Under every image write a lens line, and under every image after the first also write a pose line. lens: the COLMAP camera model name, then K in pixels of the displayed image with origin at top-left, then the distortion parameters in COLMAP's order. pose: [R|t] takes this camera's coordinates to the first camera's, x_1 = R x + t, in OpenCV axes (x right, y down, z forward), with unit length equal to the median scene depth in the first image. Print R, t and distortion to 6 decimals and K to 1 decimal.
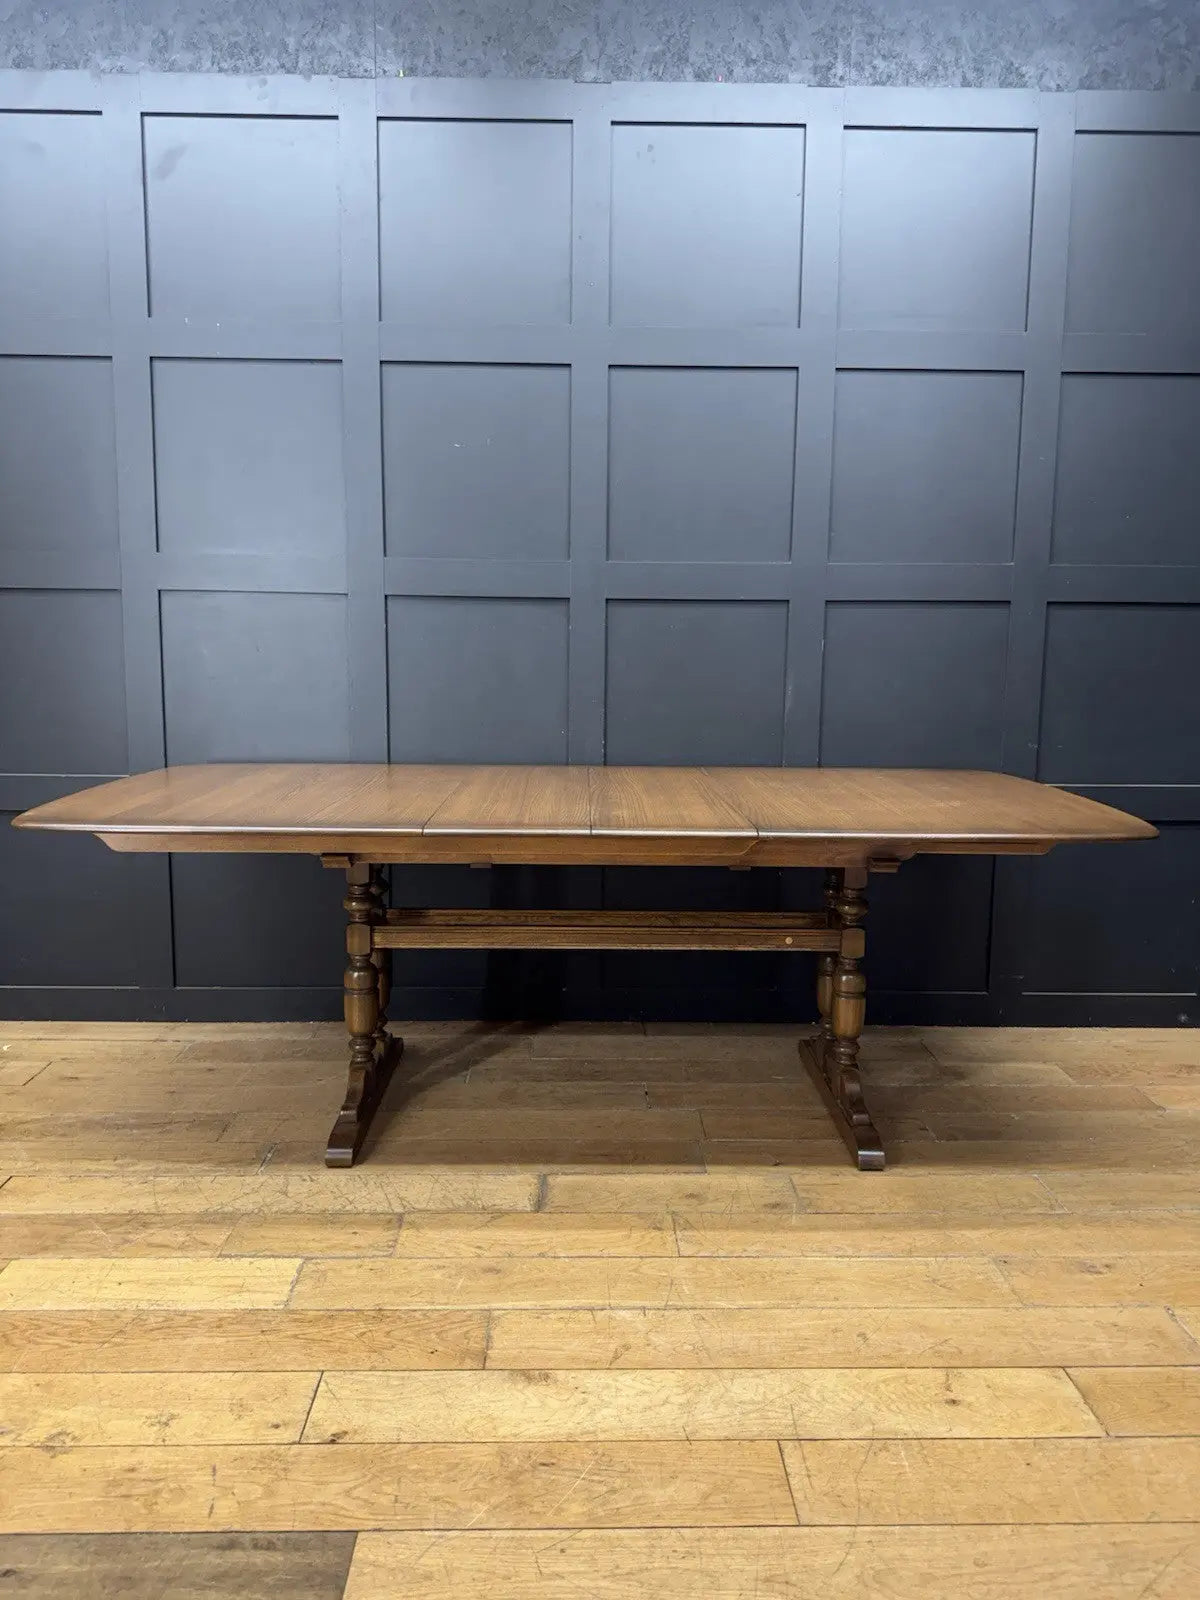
lens RADIAL K [[1155.3, 0, 593.3], [0, 1155.3, 802.1], [0, 0, 1]] dist [0.022419, -0.031199]
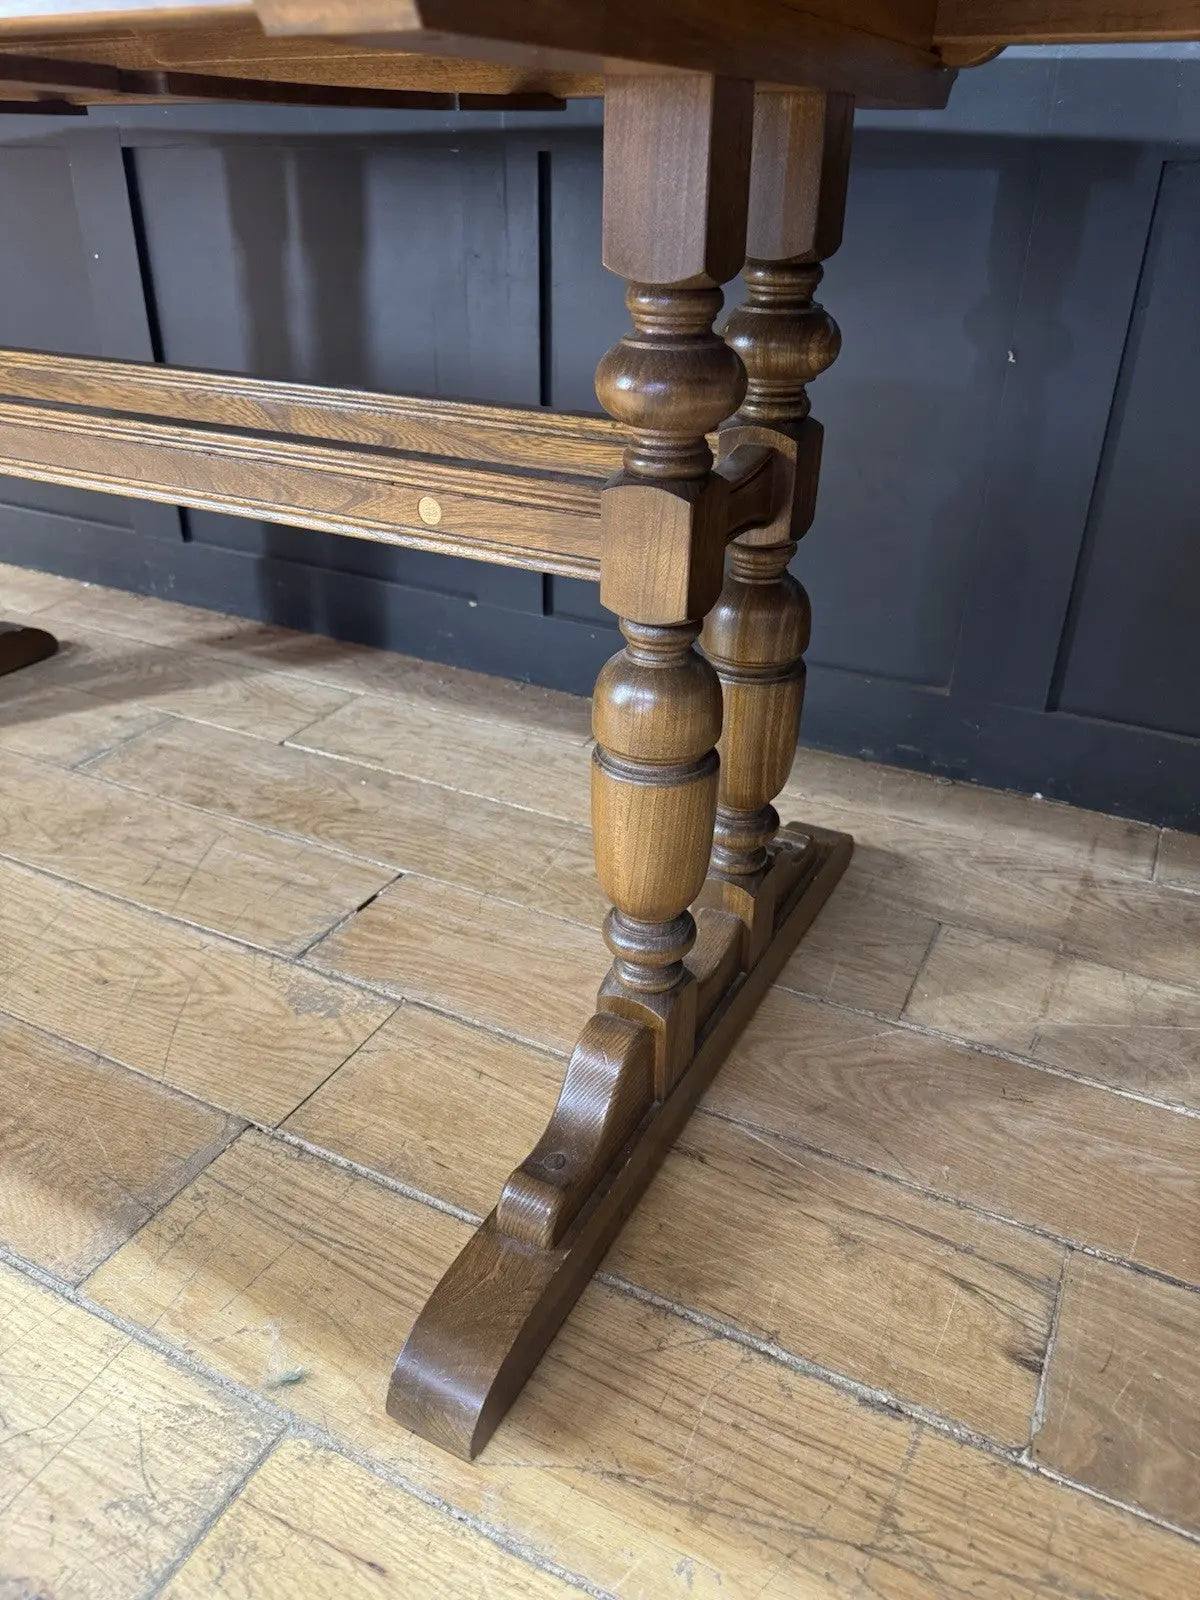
lens RADIAL K [[1155.3, 0, 646.2], [0, 1155.3, 804.8], [0, 0, 1]] dist [0.022419, -0.031199]
pose [[0.888839, 0.232525, -0.394839, 0.310371], [-0.080622, 0.927596, 0.364781, 0.089142], [0.451072, -0.292399, 0.843230, 0.847268]]
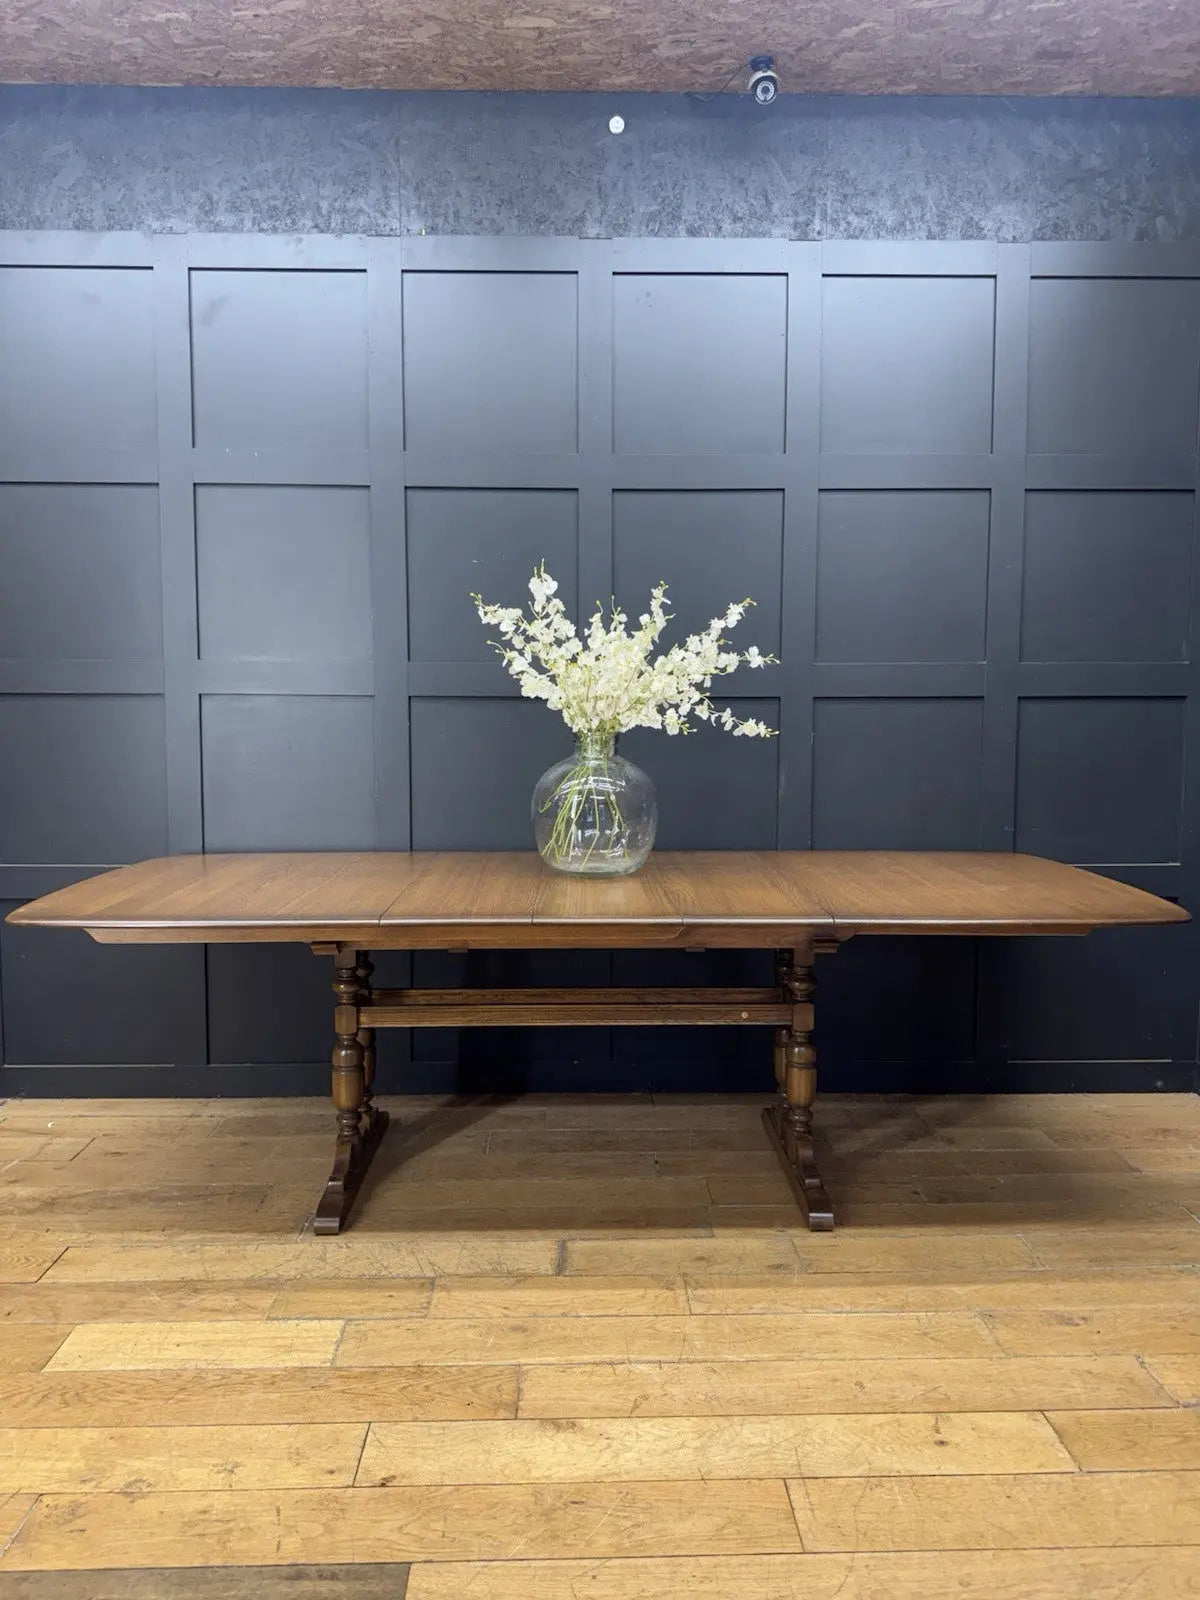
lens RADIAL K [[1155.3, 0, 595.7], [0, 1155.3, 797.2], [0, 0, 1]] dist [0.022419, -0.031199]
pose [[0.999941, -0.009752, 0.004813, -0.013475], [0.010011, 0.998310, -0.057251, -0.026621], [-0.004246, 0.057296, 0.998348, -0.097661]]
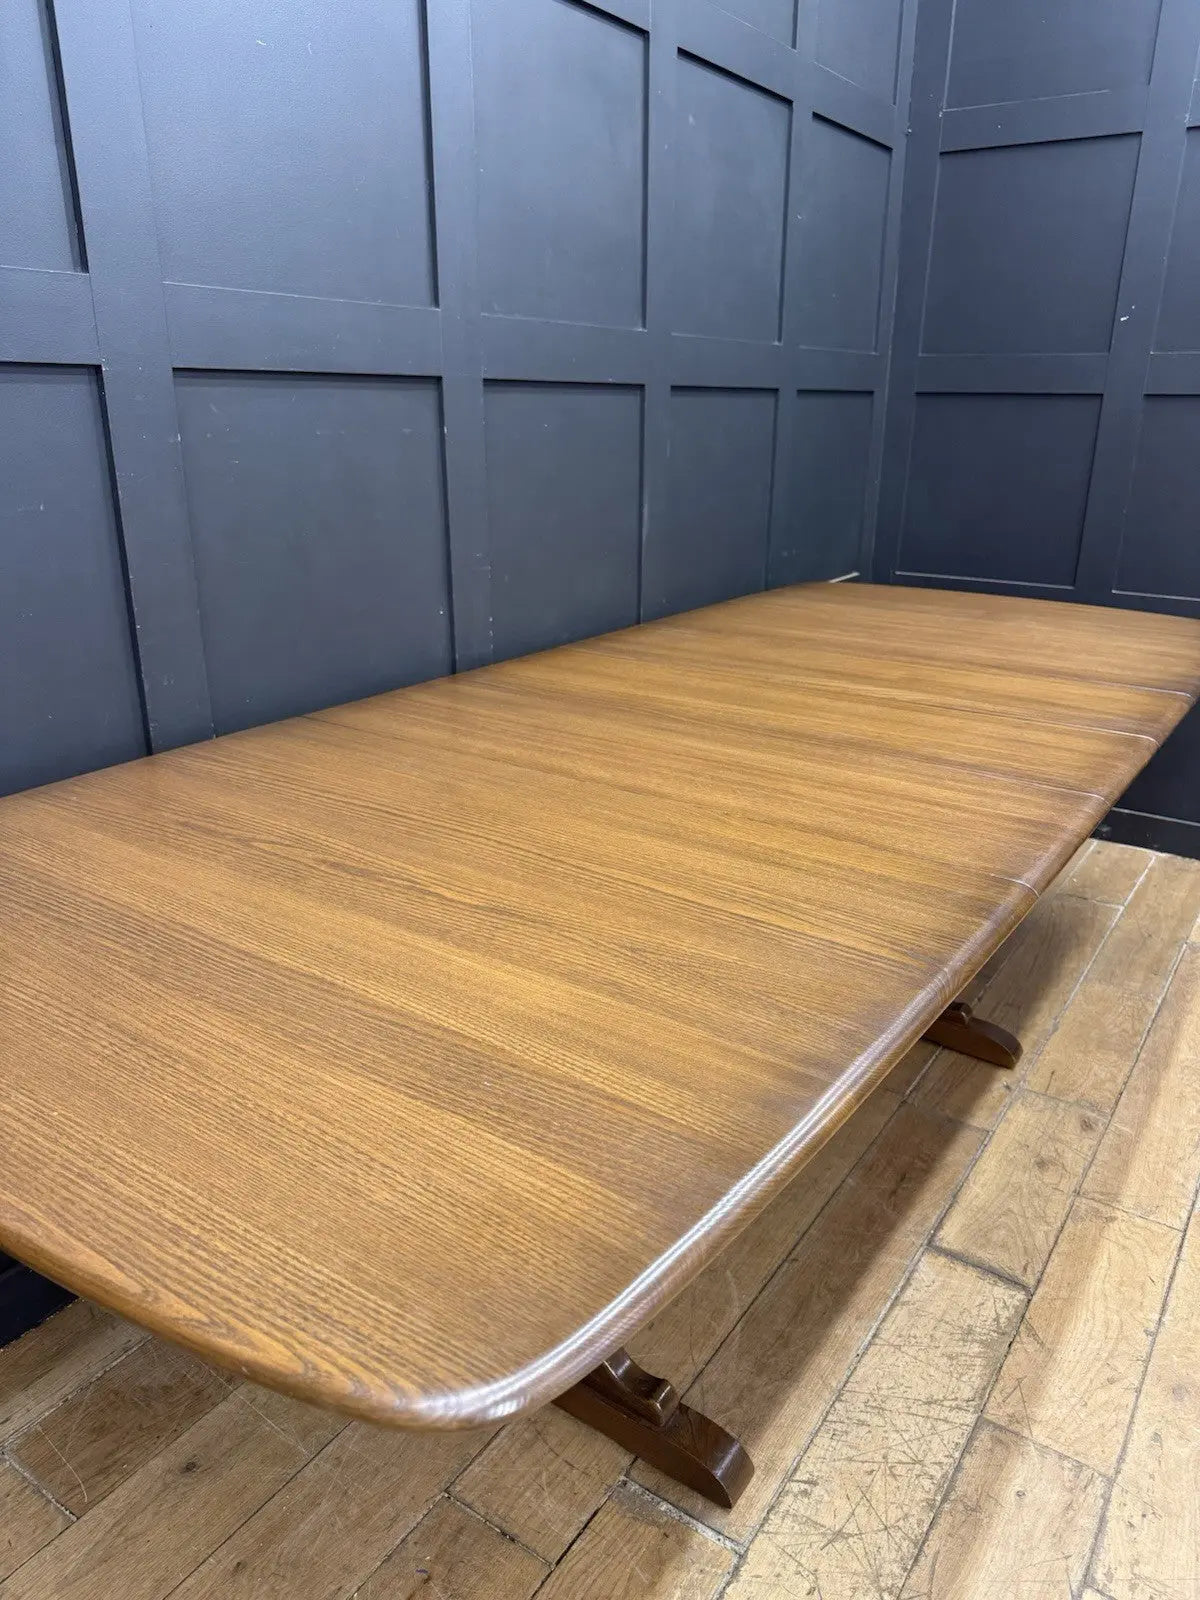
lens RADIAL K [[1155.3, 0, 601.6], [0, 1155.3, 810.1], [0, 0, 1]] dist [0.022419, -0.031199]
pose [[0.571635, -0.278619, 0.771754, -0.631026], [0.112402, 0.958305, 0.262711, -0.147389], [-0.812773, -0.063428, 0.579118, 0.753237]]
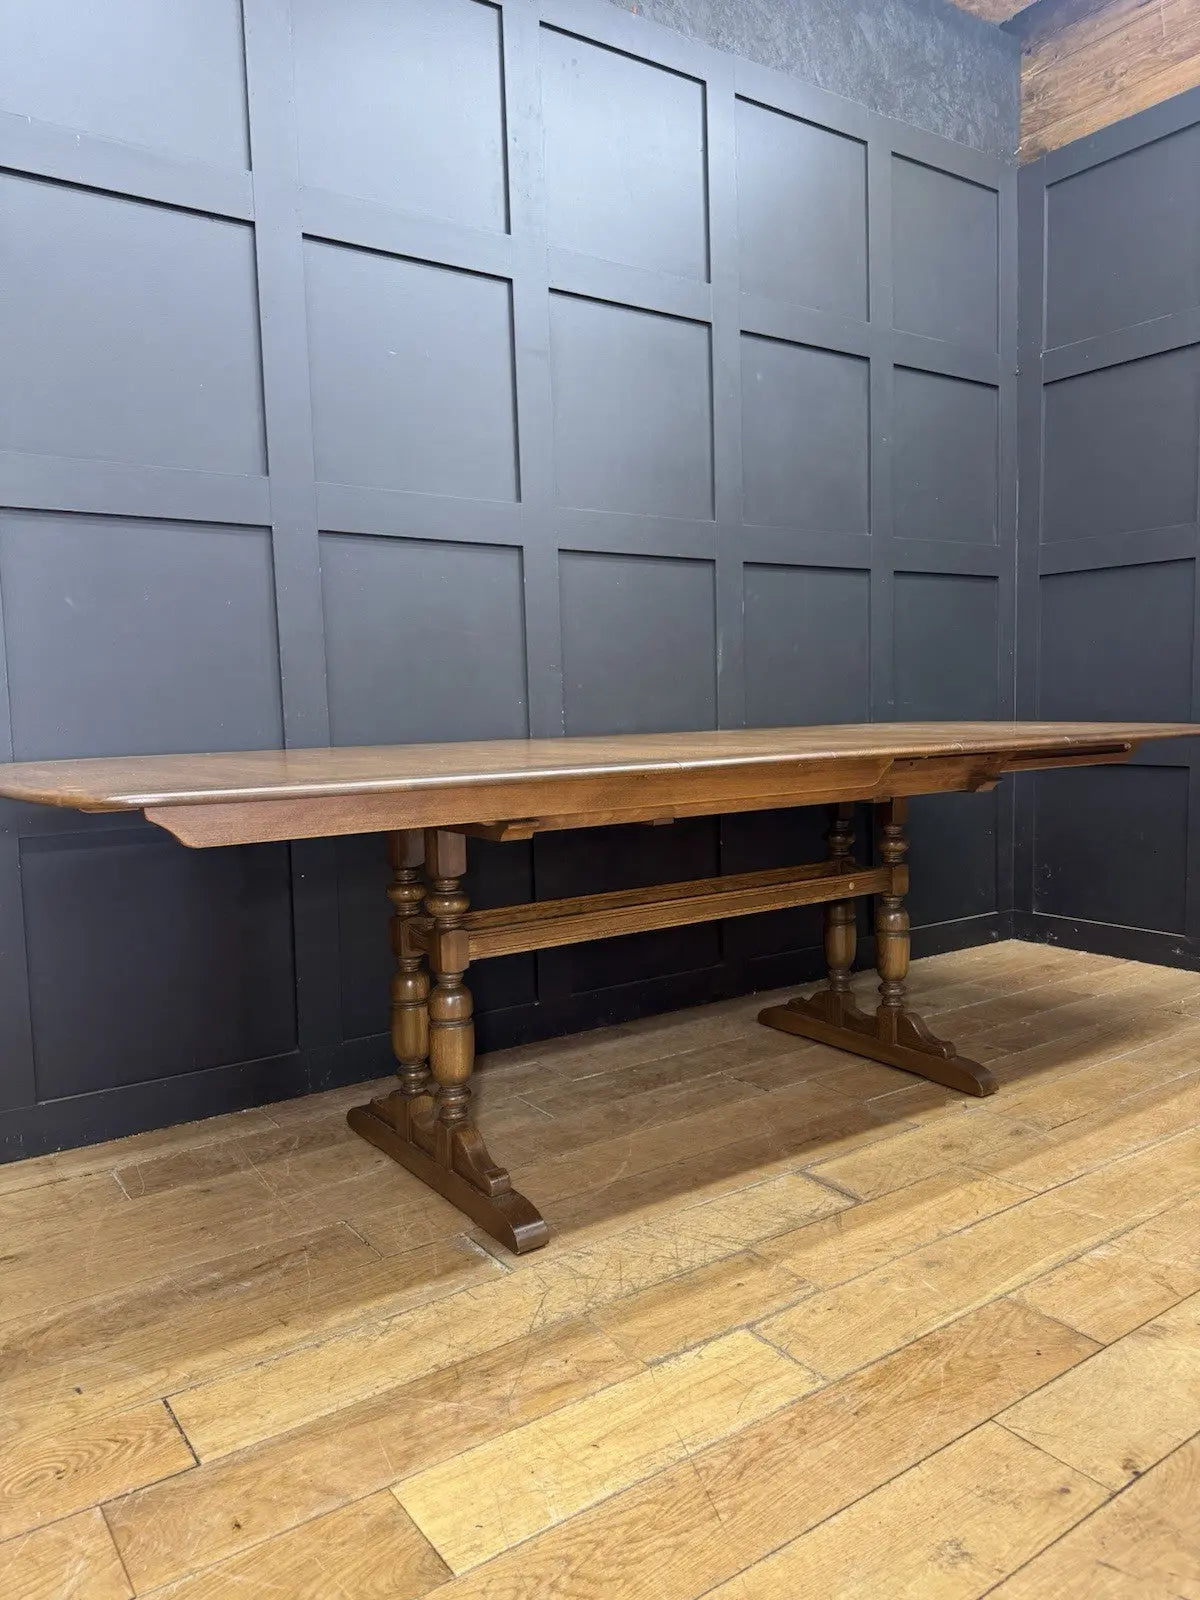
lens RADIAL K [[1155.3, 0, 593.0], [0, 1155.3, 798.6], [0, 0, 1]] dist [0.022419, -0.031199]
pose [[0.826022, -0.077844, 0.558236, -0.615955], [0.112178, 0.993308, -0.027476, 0.054064], [-0.552362, 0.085318, 0.829227, 0.344400]]
